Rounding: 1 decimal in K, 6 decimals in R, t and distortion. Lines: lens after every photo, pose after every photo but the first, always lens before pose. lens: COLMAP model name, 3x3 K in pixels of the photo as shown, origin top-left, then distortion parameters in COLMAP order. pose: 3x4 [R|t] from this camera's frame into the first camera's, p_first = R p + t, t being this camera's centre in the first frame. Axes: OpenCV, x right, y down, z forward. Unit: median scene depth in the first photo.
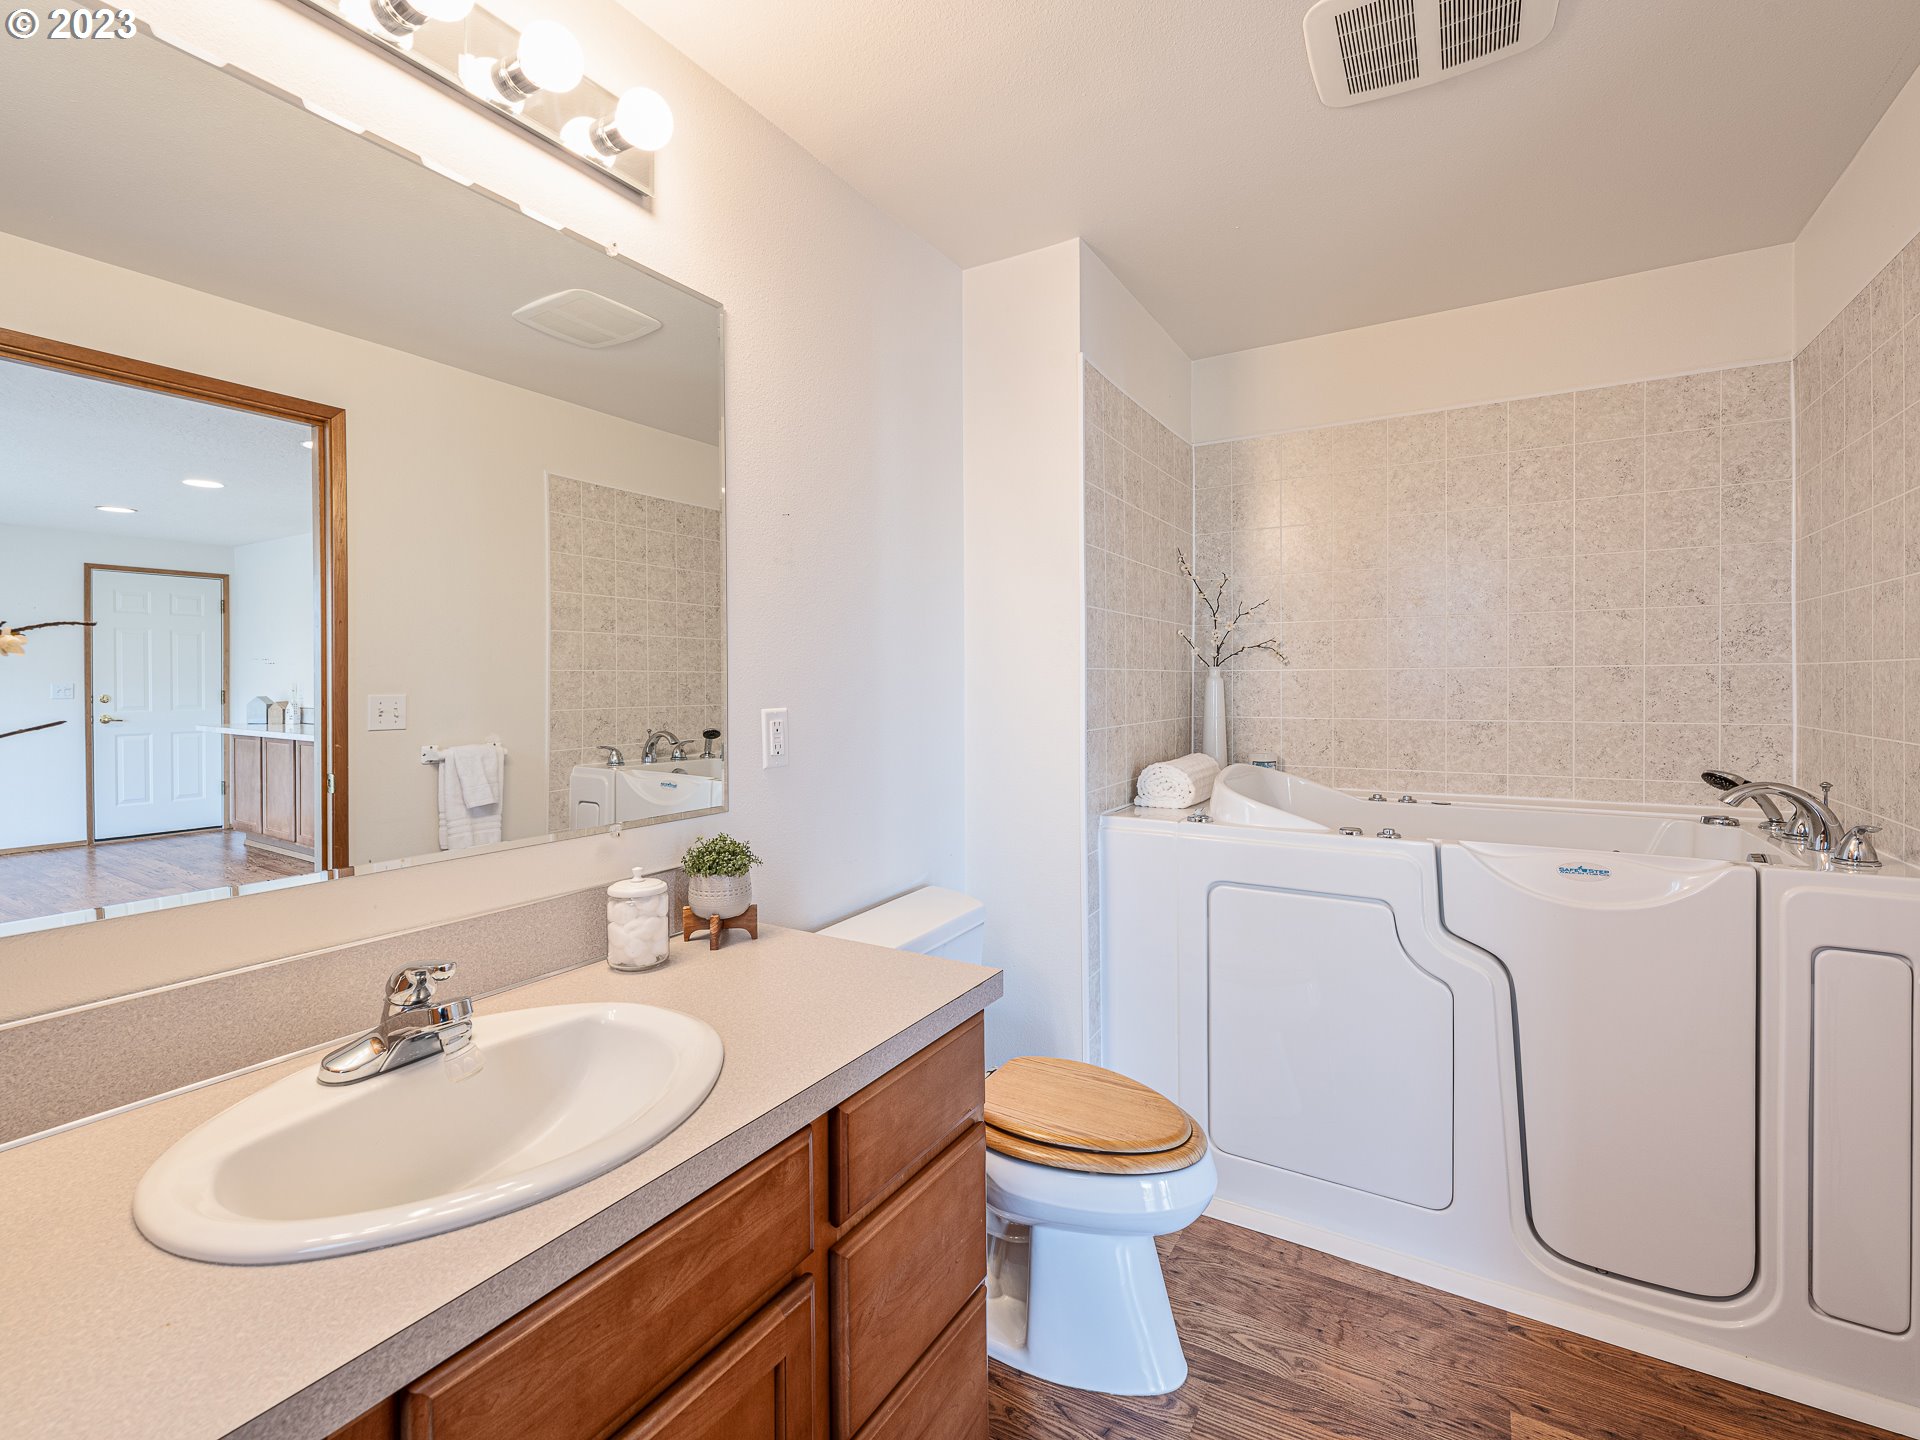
lens RADIAL K [[871.9, 0, 956.4], [0, 871.9, 689.1], [0, 0, 1]] dist [-0.000177, -0.000276]
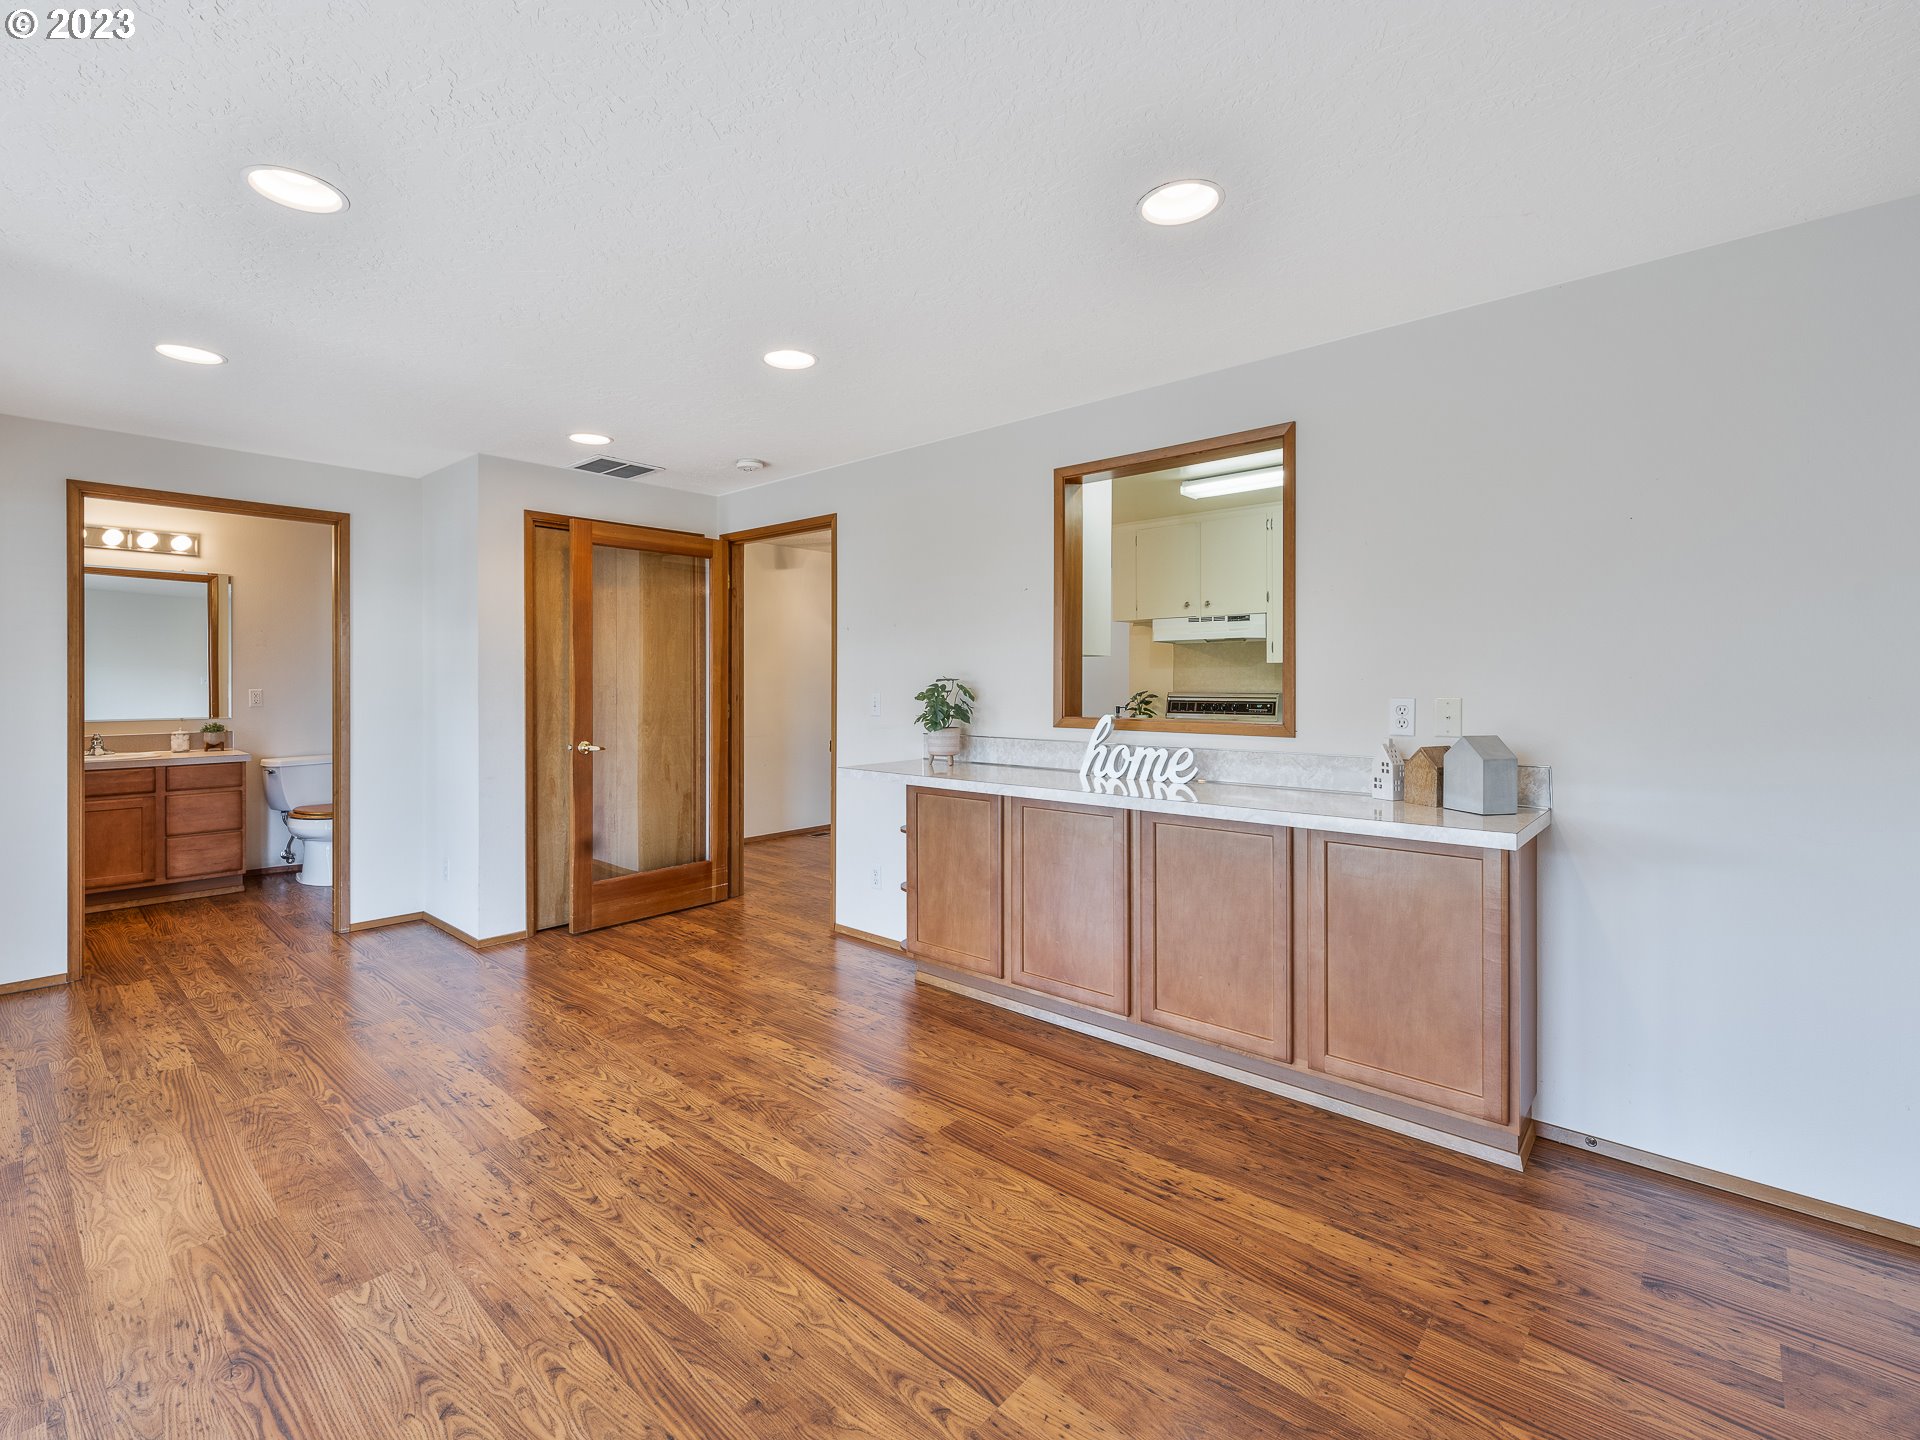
lens RADIAL K [[871.9, 0, 956.4], [0, 871.9, 689.1], [0, 0, 1]] dist [-0.000177, -0.000276]
pose [[0.984198, 0.009568, -0.176813, 2.225287], [-0.009935, 0.999950, -0.001188, -0.001981], [0.176792, 0.002926, 0.984244, -1.331592]]
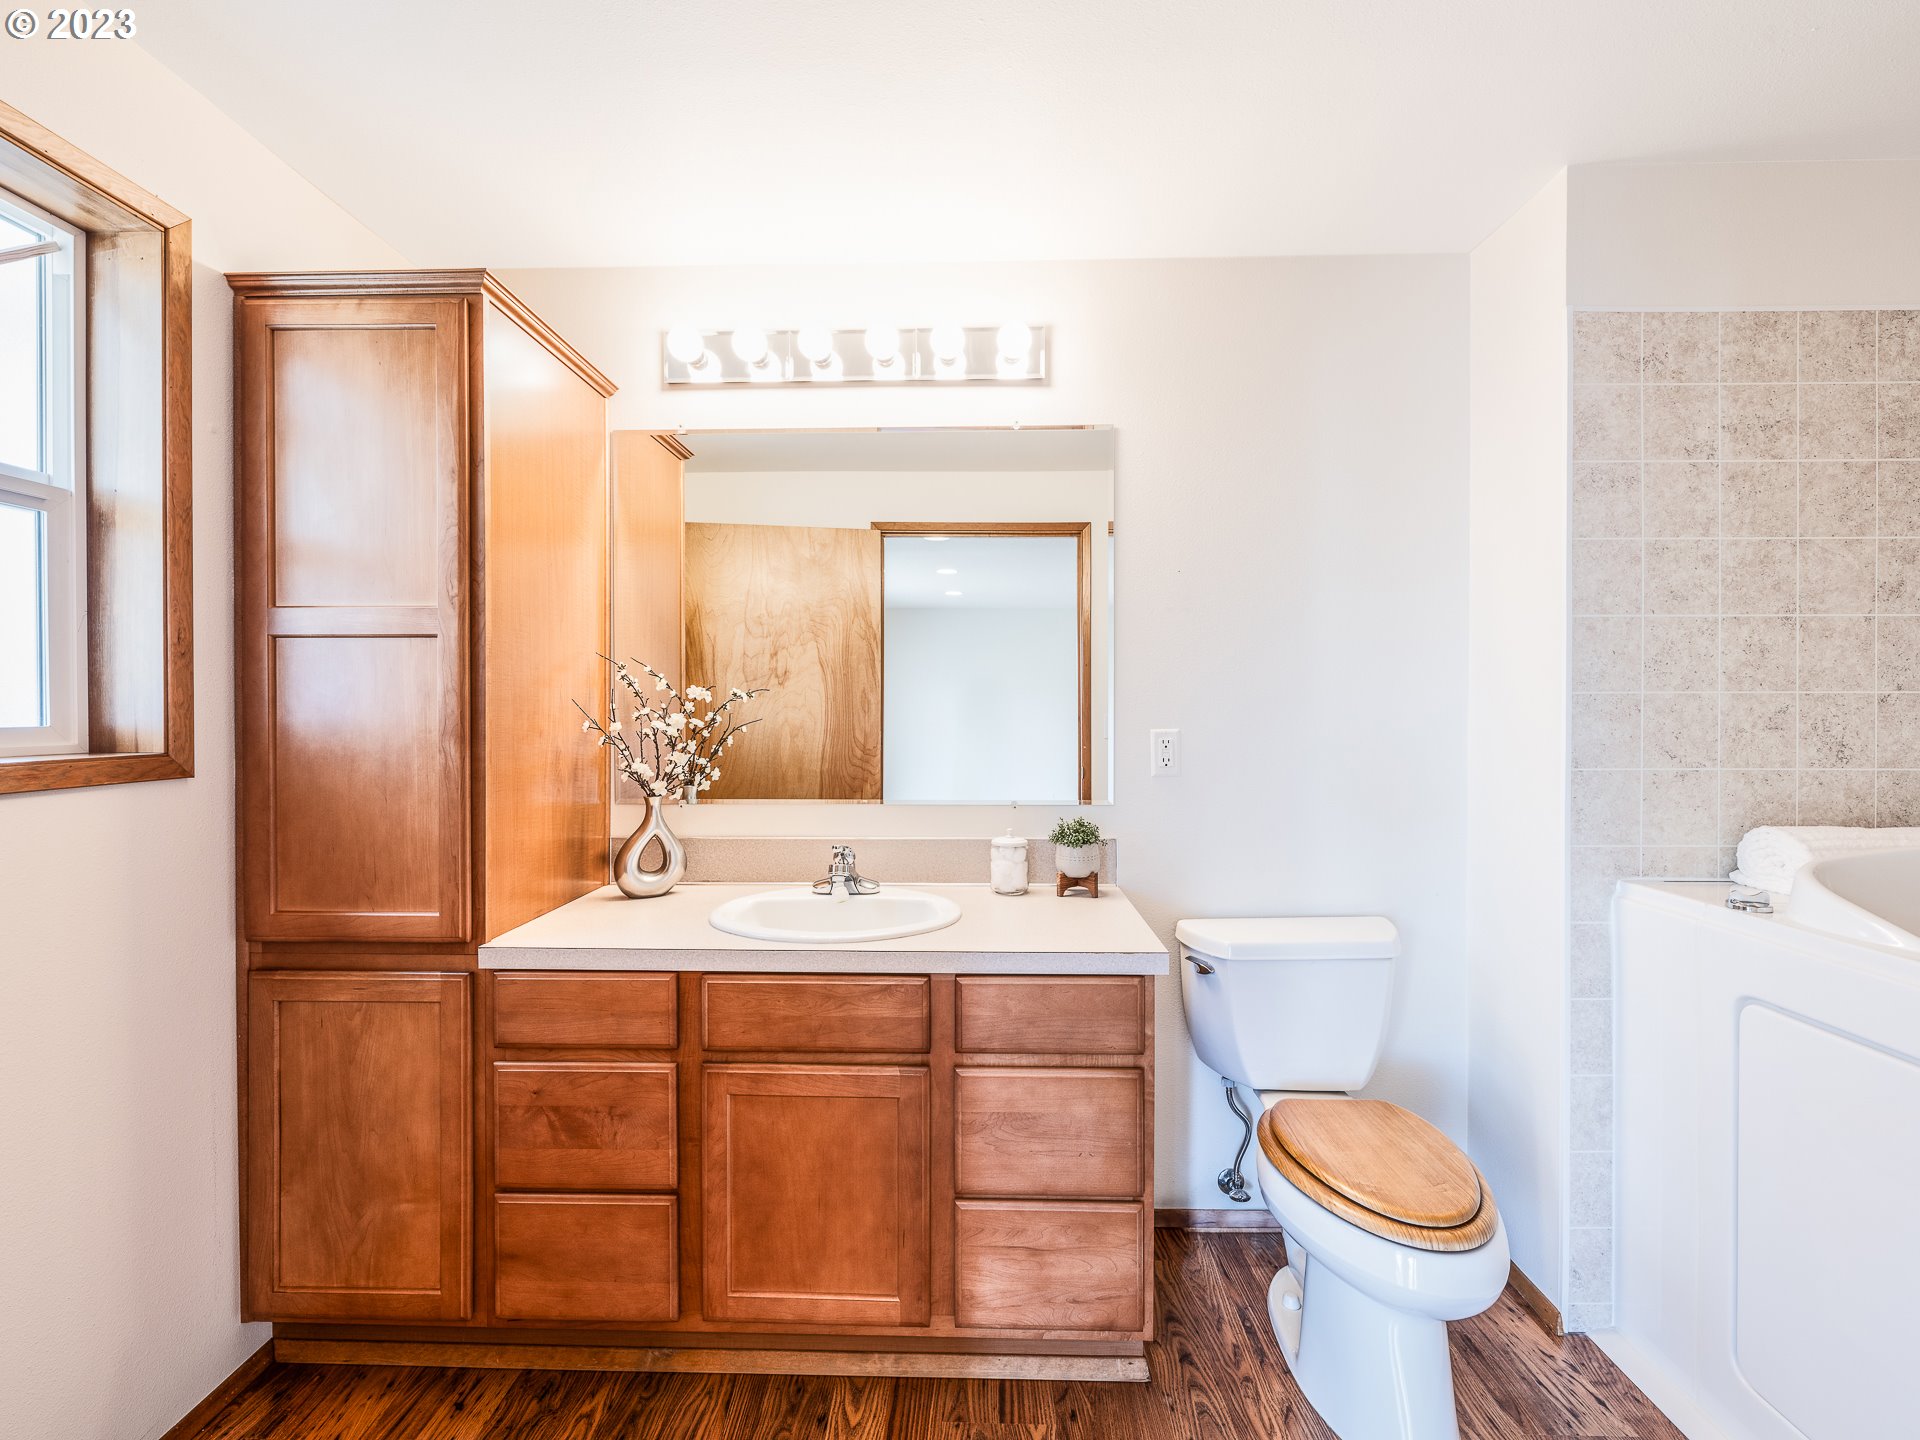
lens RADIAL K [[856.6, 0, 950.0], [0, 856.6, 712.0], [0, 0, 1]] dist [0.000491, -0.000735]
pose [[0.490183, 0.009581, -0.871567, 0.523285], [-0.008937, 0.999942, 0.005966, -0.004998], [0.871574, 0.004865, 0.490240, 0.096926]]
